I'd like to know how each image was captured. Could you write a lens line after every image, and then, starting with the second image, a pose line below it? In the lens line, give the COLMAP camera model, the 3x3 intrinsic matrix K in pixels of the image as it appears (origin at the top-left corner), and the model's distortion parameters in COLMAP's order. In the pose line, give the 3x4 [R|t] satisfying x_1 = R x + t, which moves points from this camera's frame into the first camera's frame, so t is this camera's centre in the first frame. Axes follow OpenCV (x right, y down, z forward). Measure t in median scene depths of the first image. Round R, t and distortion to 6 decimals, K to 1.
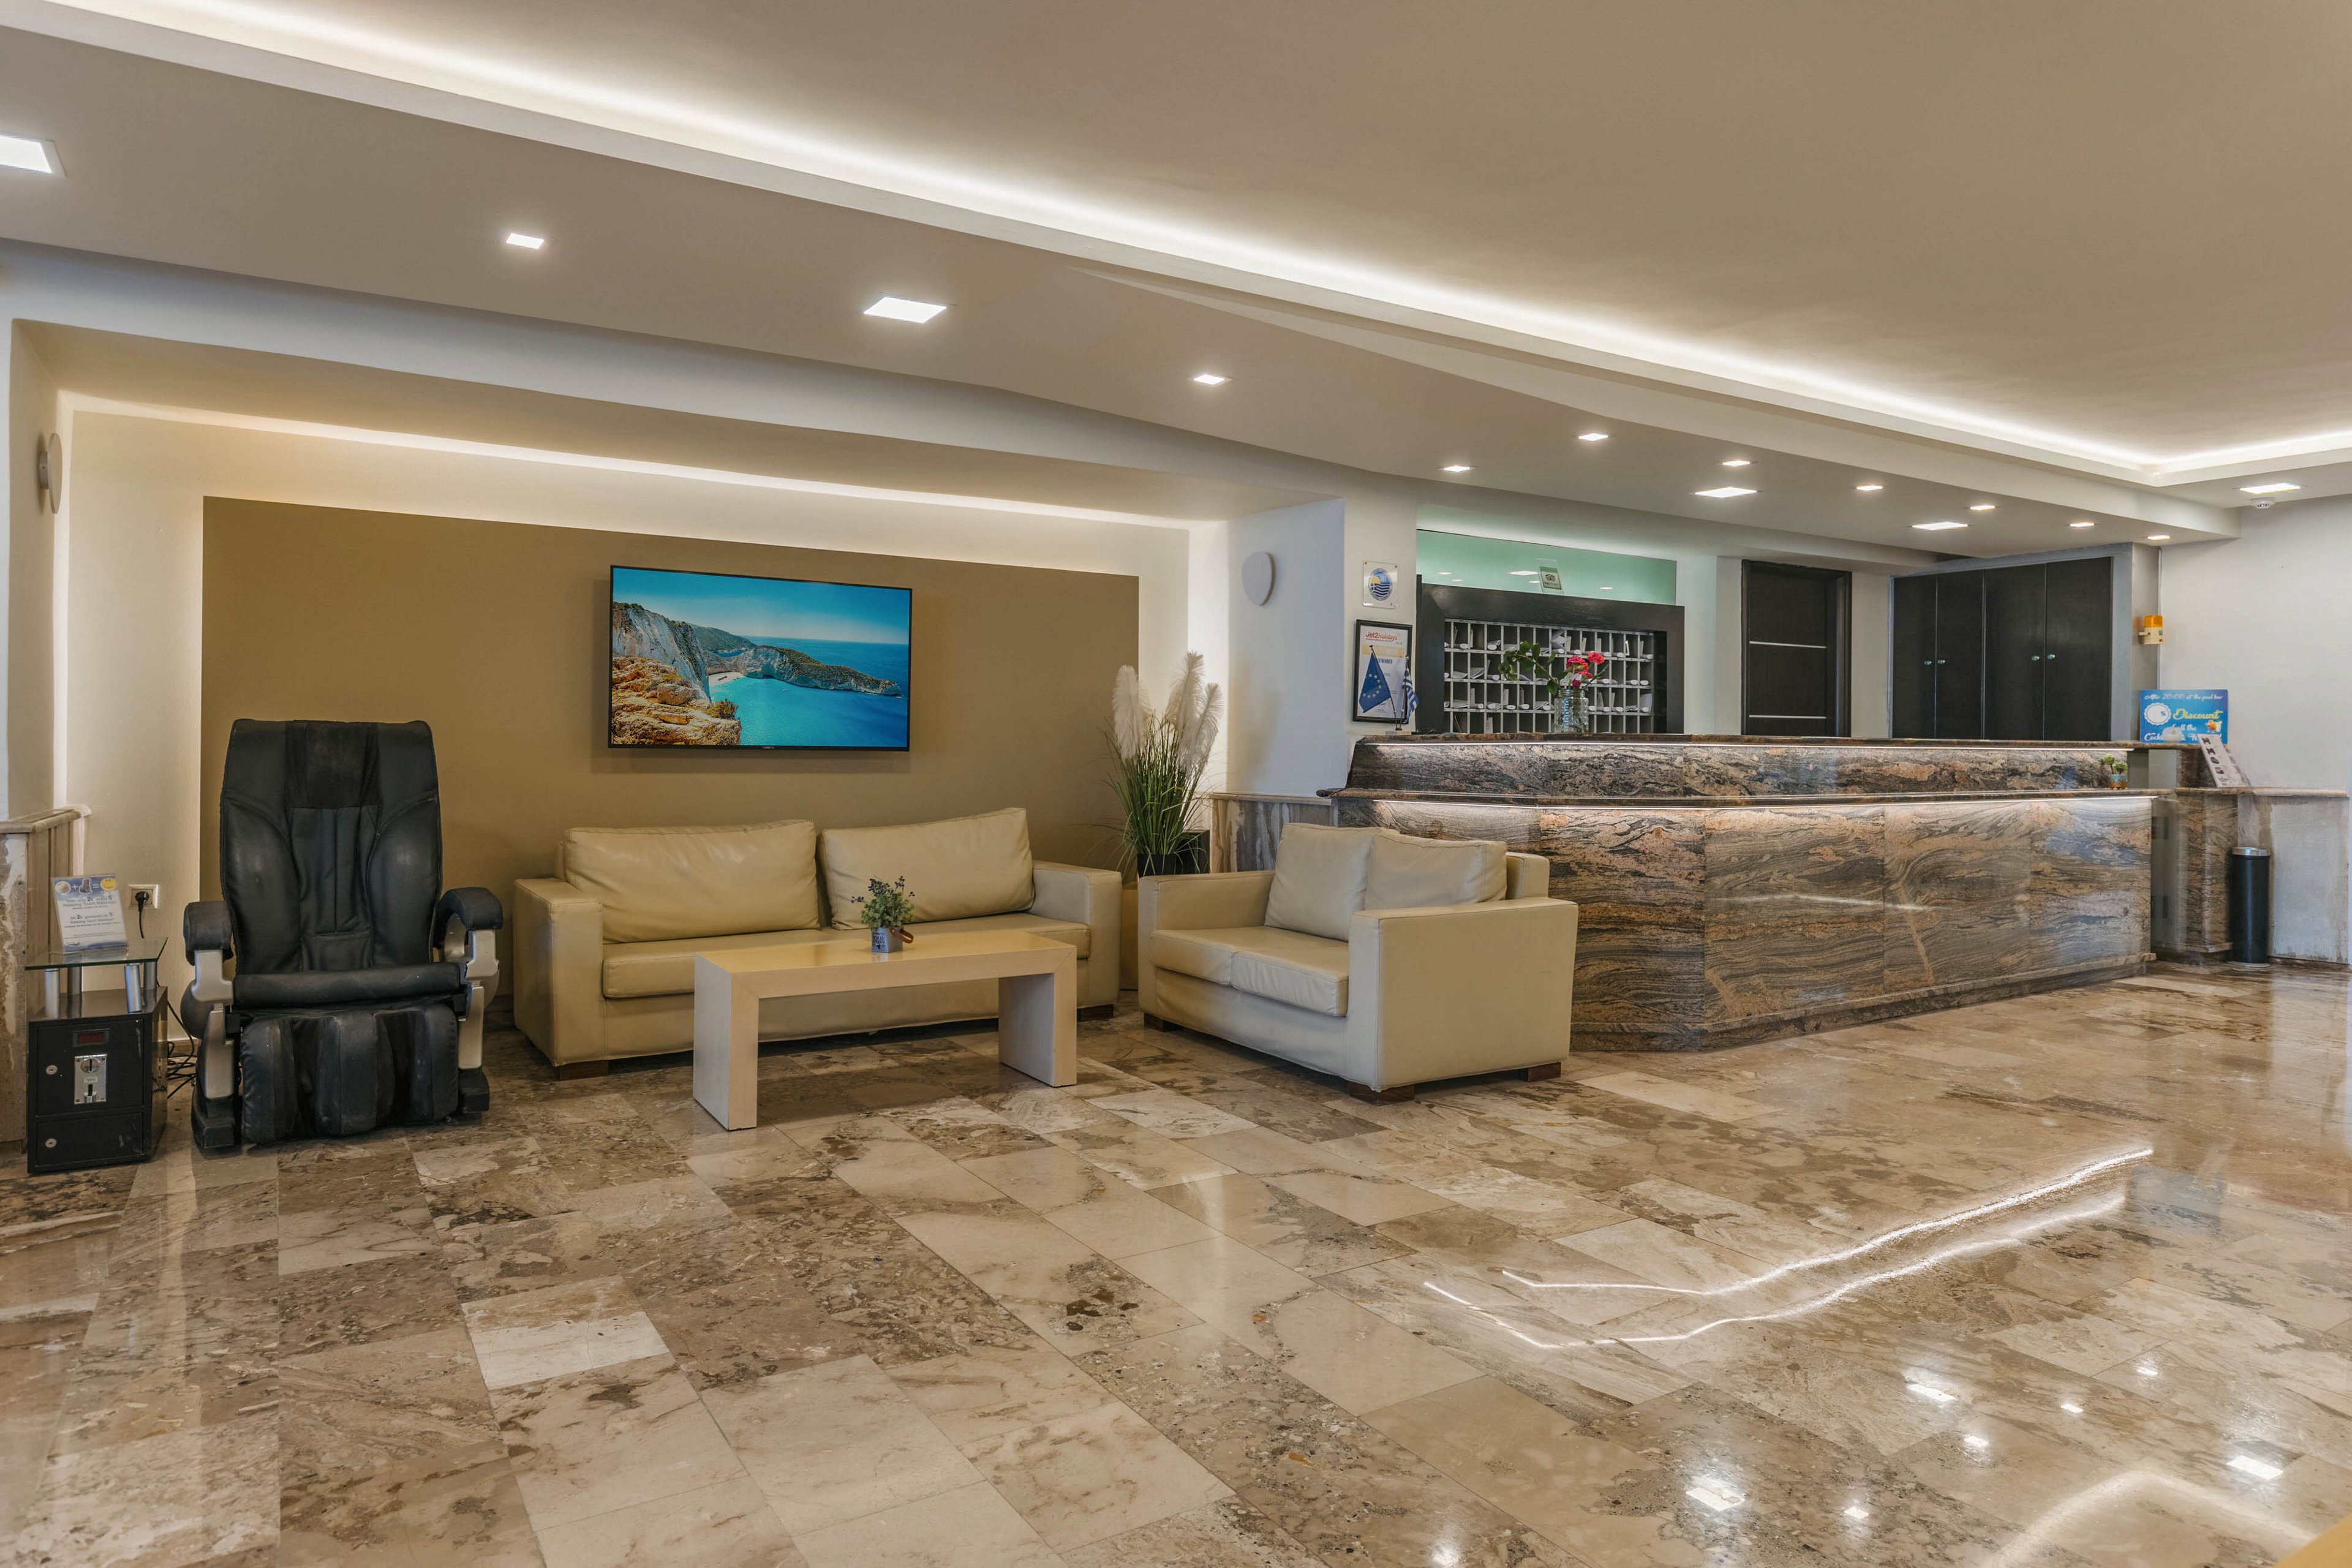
lens RADIAL K [[1409.8, 0, 1200.6], [0, 1409.8, 782.6], [0, 0, 1]] dist [0.001407, -0.001524]
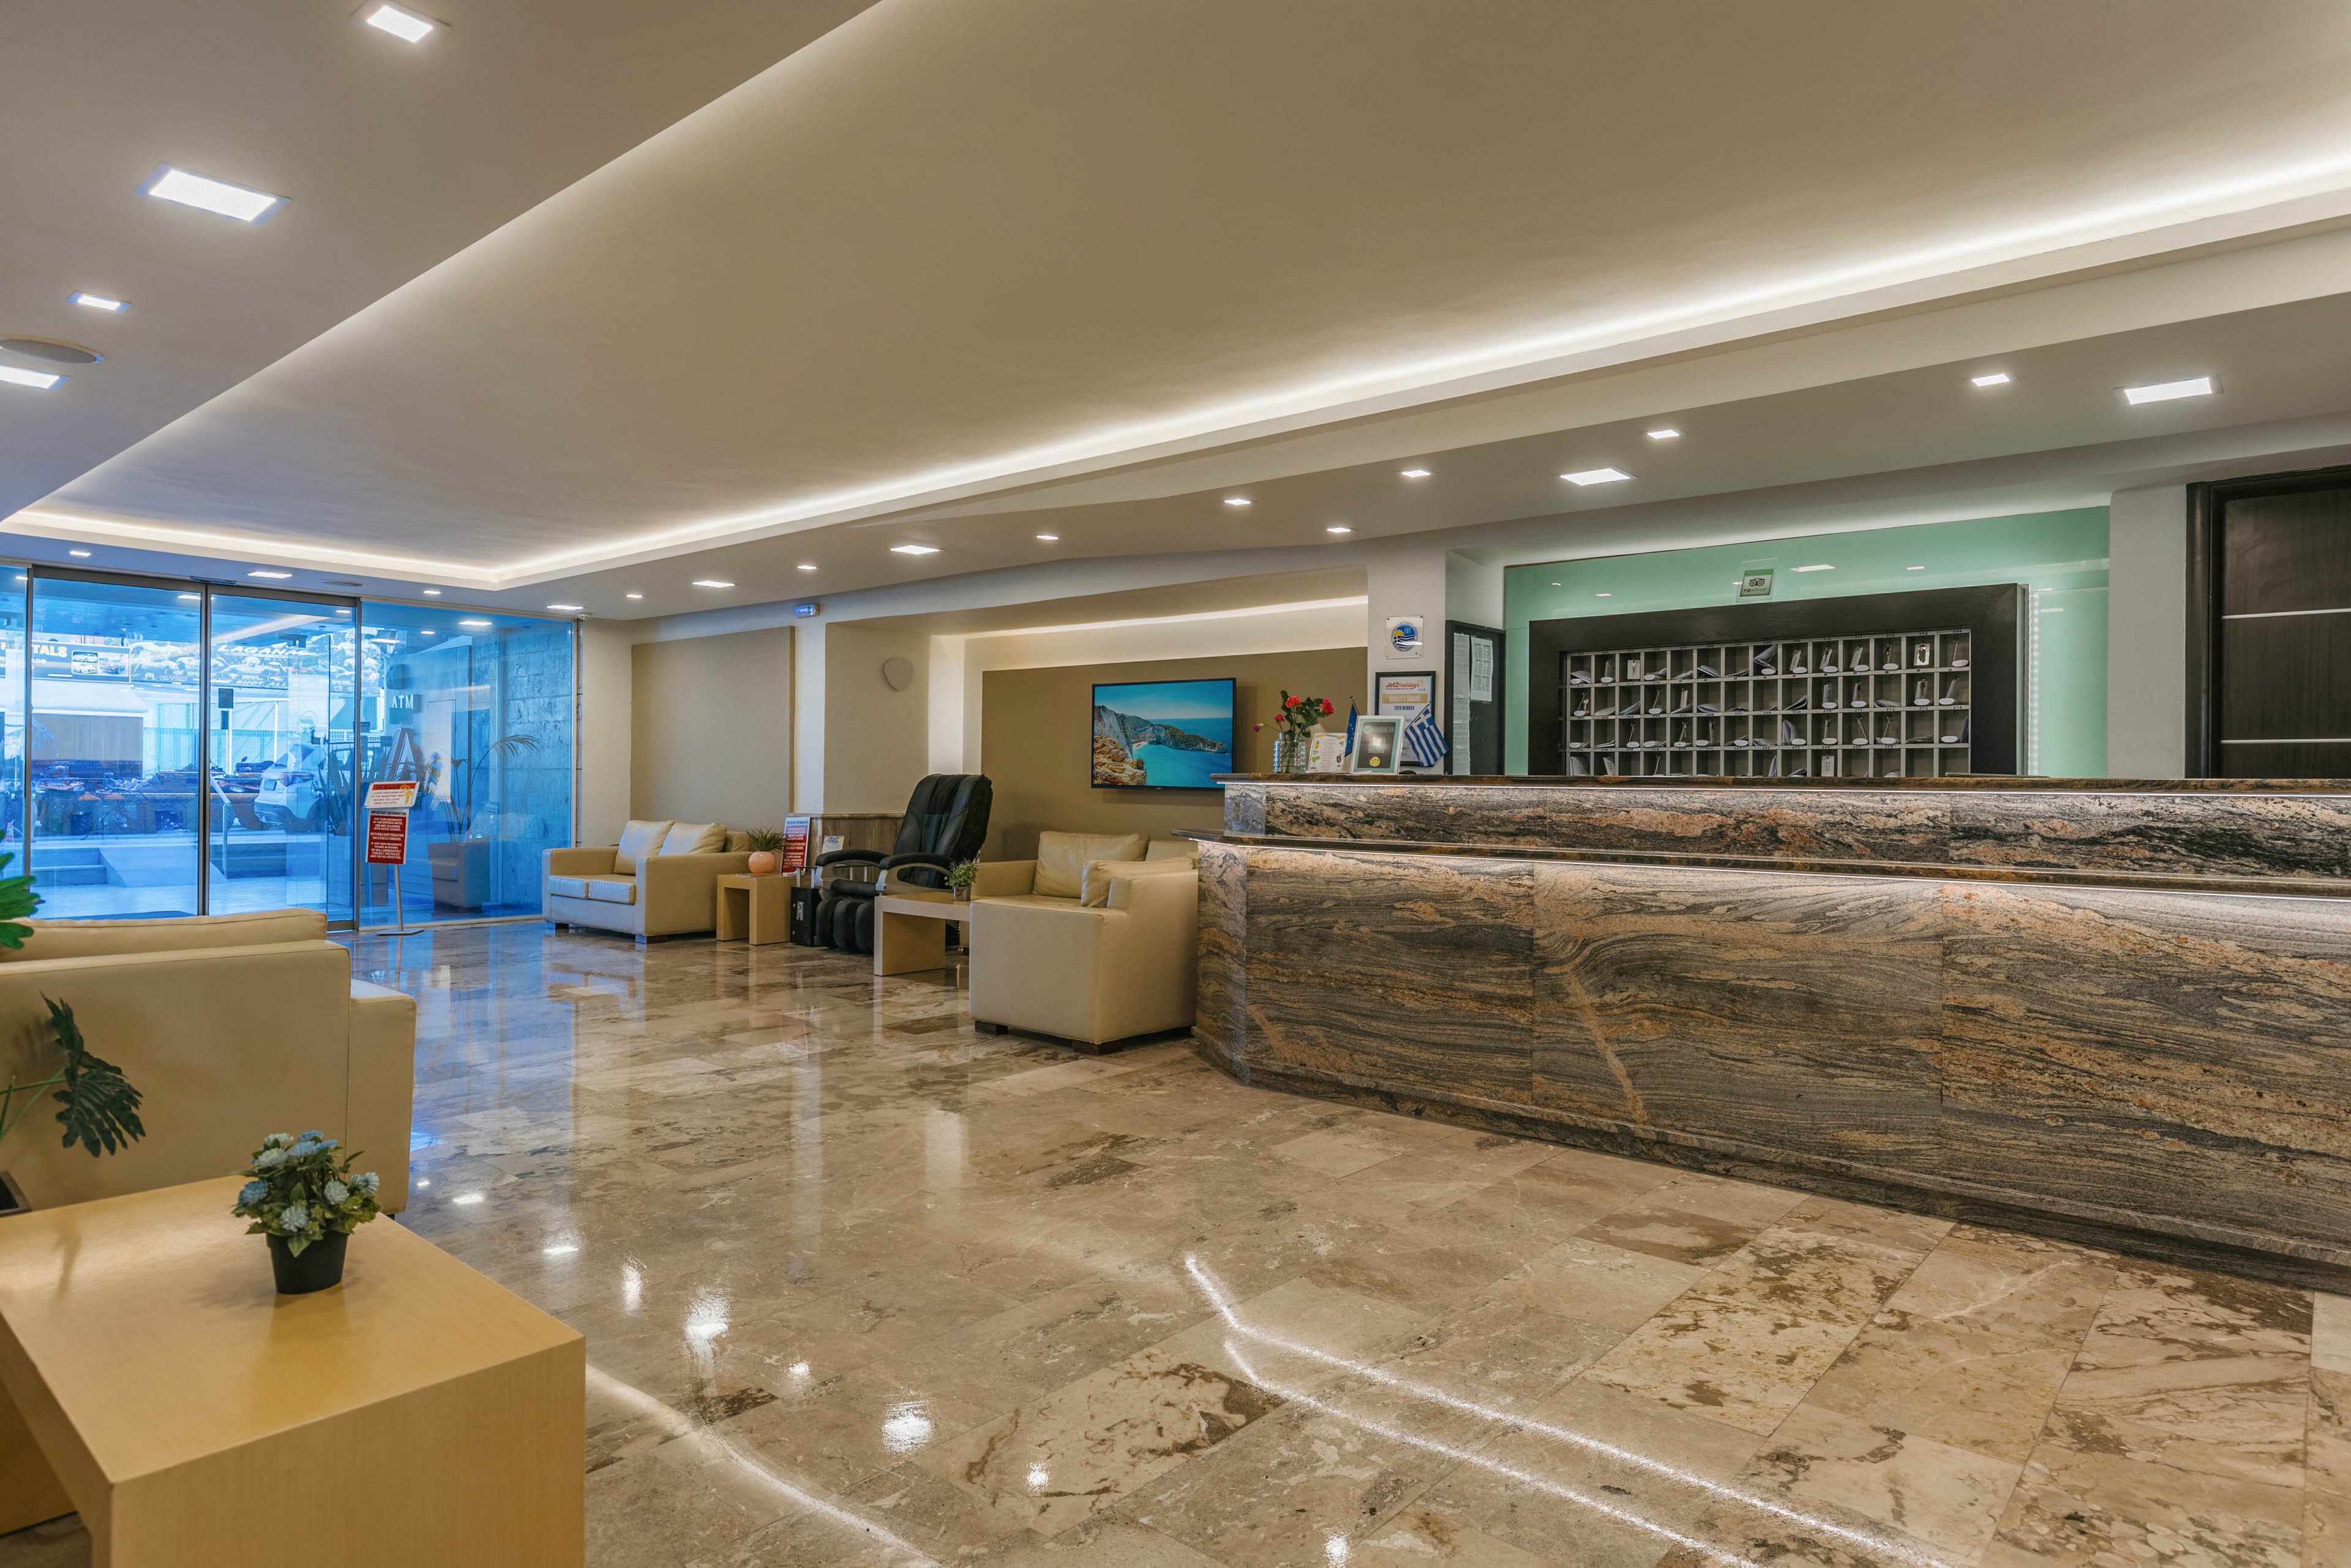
lens RADIAL K [[1208.7, 0, 1114.7], [0, 1208.7, 779.5], [0, 0, 1]] dist [-0.002301, -0.000490]
pose [[0.319487, -0.005150, -0.947577, 1.002941], [-0.032636, 0.999332, -0.016435, -0.010622], [0.947029, 0.036176, 0.319105, 0.542189]]
